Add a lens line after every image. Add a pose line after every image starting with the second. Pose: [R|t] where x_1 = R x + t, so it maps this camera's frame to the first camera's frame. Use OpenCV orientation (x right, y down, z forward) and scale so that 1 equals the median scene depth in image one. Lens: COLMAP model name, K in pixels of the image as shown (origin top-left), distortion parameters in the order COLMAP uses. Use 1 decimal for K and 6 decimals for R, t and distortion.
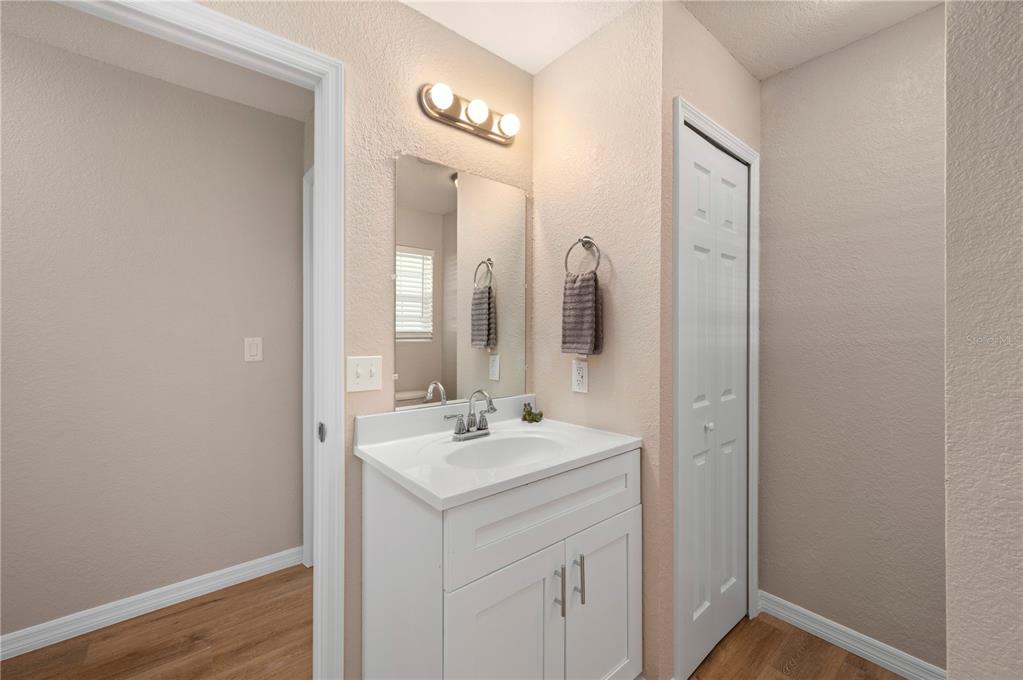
lens RADIAL K [[406.8, 0, 509.9], [0, 406.8, 328.5], [0, 0, 1]] dist [-0.000308, 0.000036]
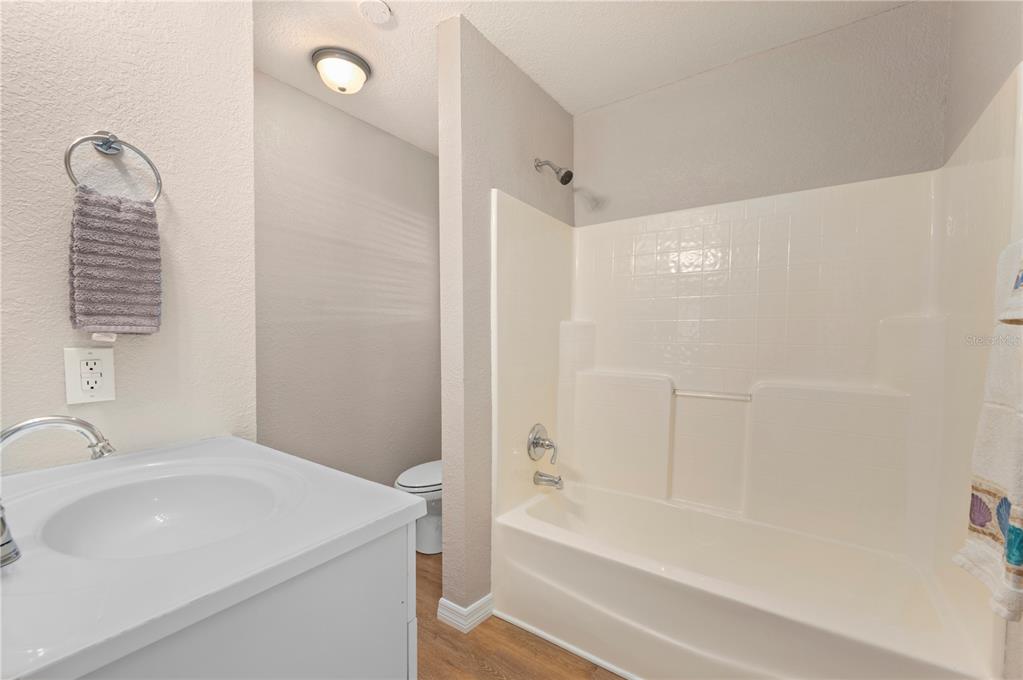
lens RADIAL K [[422.0, 0, 515.2], [0, 422.0, 340.1], [0, 0, 1]] dist [0.000655, 0.000068]
pose [[-0.254050, -0.018878, 0.967007, -0.558632], [-0.009757, 0.999809, 0.016955, 0.054022], [-0.967142, -0.005128, -0.254186, 0.587004]]
